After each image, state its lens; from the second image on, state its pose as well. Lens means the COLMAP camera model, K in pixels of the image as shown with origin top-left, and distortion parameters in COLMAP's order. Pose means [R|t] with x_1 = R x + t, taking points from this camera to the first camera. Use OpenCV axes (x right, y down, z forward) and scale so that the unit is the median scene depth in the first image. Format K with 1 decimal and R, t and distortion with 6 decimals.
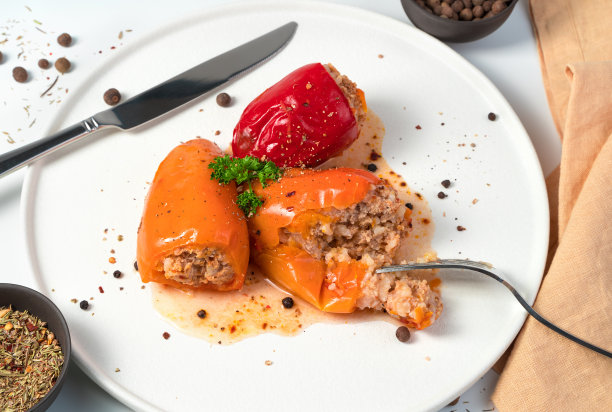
lens RADIAL K [[1235.3, 0, 309.8], [0, 1235.3, 206.9], [0, 0, 1]] dist [0.369138, 0.000000]
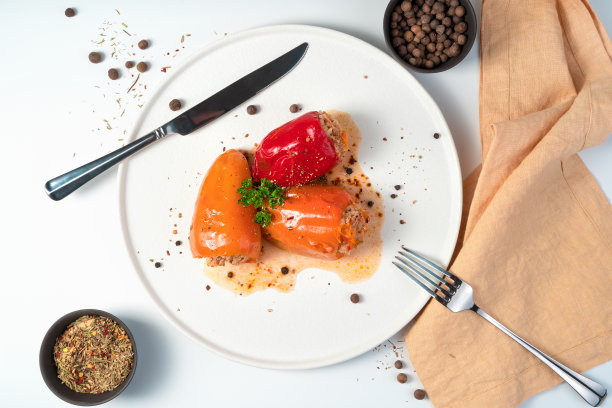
lens RADIAL K [[825.8, 0, 301.3], [0, 825.8, 202.1], [0, 0, 1]] dist [0.104611, 0.000000]
pose [[0.996349, 0.083033, -0.019829, 0.016604], [-0.061387, 0.858277, 0.509502, -0.525099], [0.059325, -0.506425, 0.860241, 0.135771]]
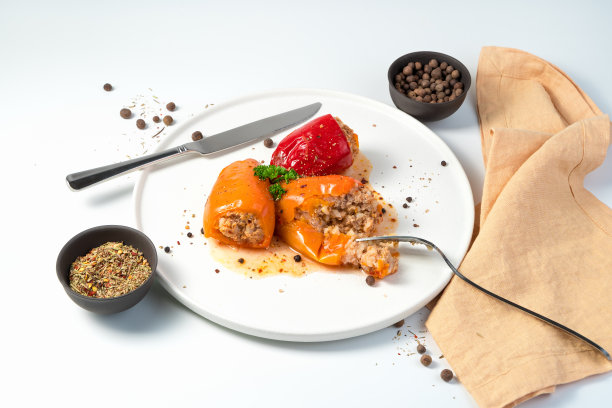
lens RADIAL K [[1143.6, 0, 308.3], [0, 1143.6, 186.1], [0, 0, 1]] dist [0.382551, 0.000000]
pose [[0.995993, 0.057043, -0.068881, 0.086334], [-0.070921, 0.972979, -0.219733, 0.294591], [0.054486, 0.223737, 0.973125, -0.390410]]
